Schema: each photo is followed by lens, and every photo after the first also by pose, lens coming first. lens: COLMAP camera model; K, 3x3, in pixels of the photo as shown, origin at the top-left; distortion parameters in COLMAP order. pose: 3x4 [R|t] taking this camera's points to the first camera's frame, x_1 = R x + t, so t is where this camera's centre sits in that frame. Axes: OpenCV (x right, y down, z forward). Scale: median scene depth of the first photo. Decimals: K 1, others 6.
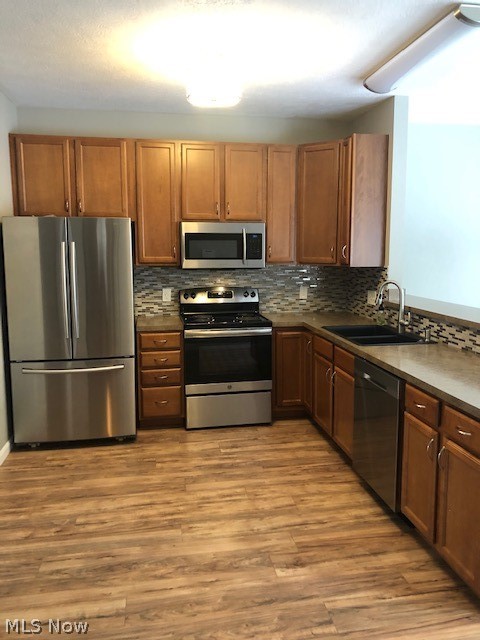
lens RADIAL K [[535.9, 0, 240.1], [0, 535.9, 315.0], [0, 0, 1]] dist [0.045376, -0.023136]
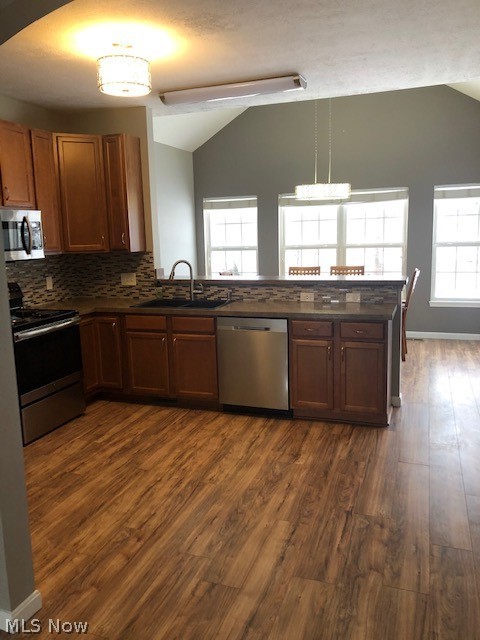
lens RADIAL K [[535.9, 0, 238.3], [0, 535.9, 322.8], [0, 0, 1]] dist [0.045376, -0.023136]
pose [[0.487827, -0.159573, 0.858232, -0.880707], [0.140798, 0.984661, 0.103049, -0.035680], [-0.861511, 0.070567, 0.502811, 0.317894]]
